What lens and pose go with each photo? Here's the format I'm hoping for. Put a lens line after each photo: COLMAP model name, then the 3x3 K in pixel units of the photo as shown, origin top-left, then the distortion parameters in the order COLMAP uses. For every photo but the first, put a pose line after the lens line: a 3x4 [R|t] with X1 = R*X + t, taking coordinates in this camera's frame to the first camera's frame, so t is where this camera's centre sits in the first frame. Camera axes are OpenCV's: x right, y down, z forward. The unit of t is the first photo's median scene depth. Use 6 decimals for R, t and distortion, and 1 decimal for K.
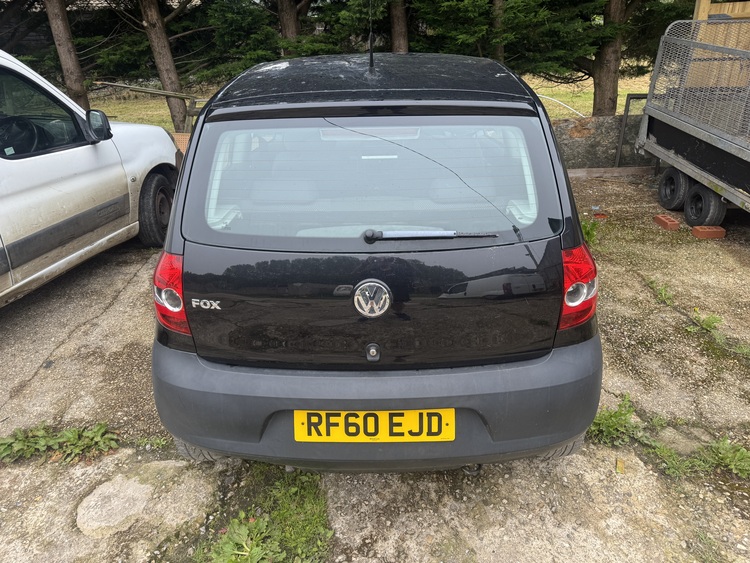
lens RADIAL K [[538.1, 0, 371.3], [0, 538.1, 279.2], [0, 0, 1]] dist [0.007750, -0.006023]
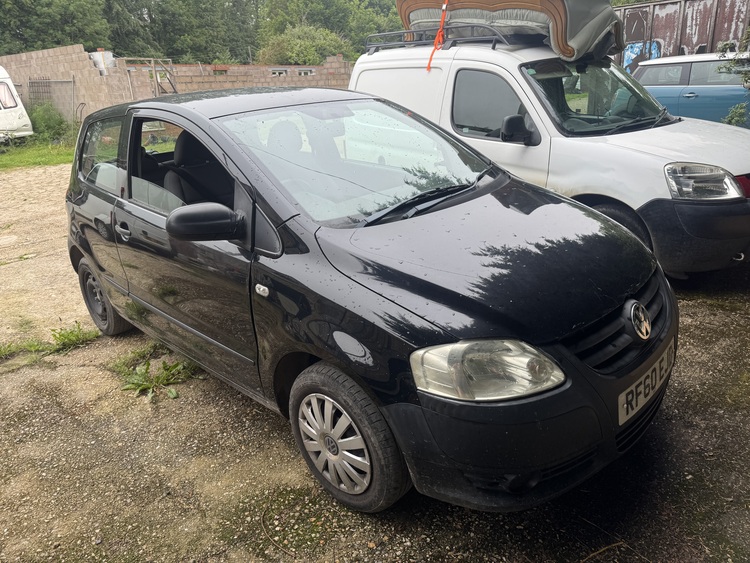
lens RADIAL K [[538.1, 0, 371.3], [0, 538.1, 279.2], [0, 0, 1]] dist [0.007750, -0.006023]
pose [[-0.689650, 0.316810, -0.651164, 0.894896], [-0.229697, 0.757079, 0.611613, -1.103936], [0.686748, 0.571369, -0.449349, 2.453870]]
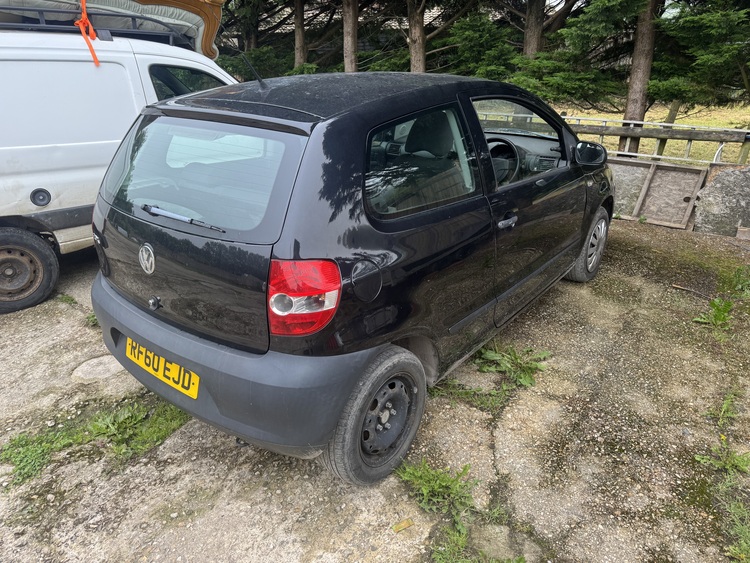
lens RADIAL K [[526.9, 0, 371.2], [0, 526.9, 284.3], [0, 0, 1]] dist [0.011117, -0.007709]
pose [[0.791354, 0.259792, -0.553414, 0.858989], [-0.263830, 0.961711, 0.074197, -0.105806], [0.551500, 0.087291, 0.829595, 0.201323]]
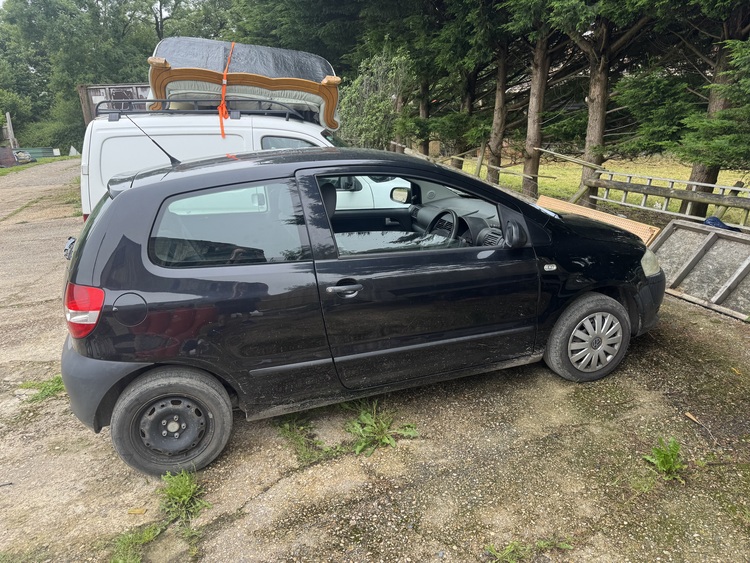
lens RADIAL K [[526.9, 0, 371.2], [0, 526.9, 284.3], [0, 0, 1]] dist [0.011117, -0.007709]
pose [[0.316005, 0.300145, -0.900030, 1.563640], [-0.366329, 0.913674, 0.176075, -0.493140], [0.875182, 0.274067, 0.398677, 0.909203]]
